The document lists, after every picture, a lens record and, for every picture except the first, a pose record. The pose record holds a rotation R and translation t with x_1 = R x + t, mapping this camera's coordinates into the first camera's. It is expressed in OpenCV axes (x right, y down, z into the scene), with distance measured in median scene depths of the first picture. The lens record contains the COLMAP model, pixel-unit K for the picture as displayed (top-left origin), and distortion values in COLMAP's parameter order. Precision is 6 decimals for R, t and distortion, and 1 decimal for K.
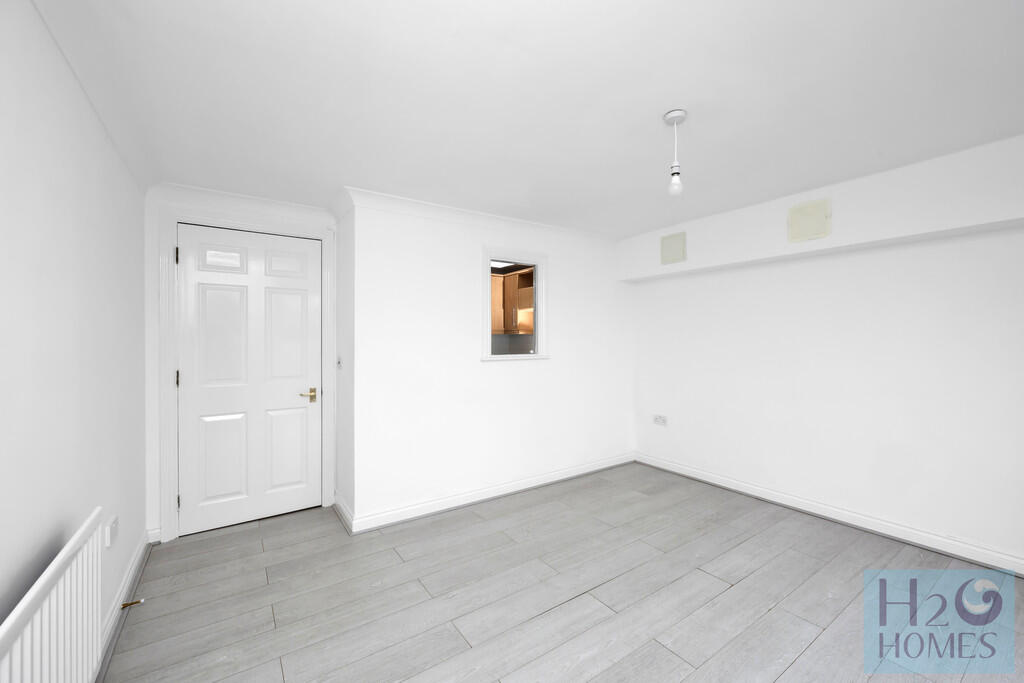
lens RADIAL K [[412.8, 0, 510.8], [0, 412.8, 334.6], [0, 0, 1]] dist [0.000693, 0.000115]
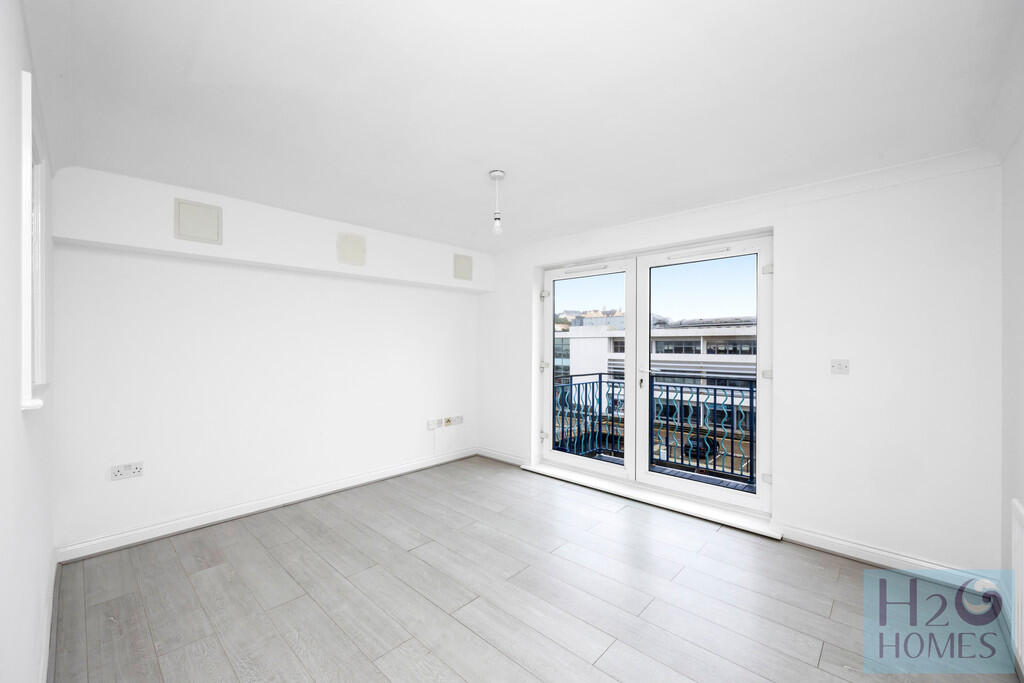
lens RADIAL K [[412.8, 0, 511.1], [0, 412.8, 343.4], [0, 0, 1]] dist [0.000693, 0.000115]
pose [[-0.207064, 0.003133, 0.978322, -0.450756], [-0.006904, 0.999965, -0.004664, 0.006334], [-0.978303, -0.007720, -0.207035, 0.625469]]
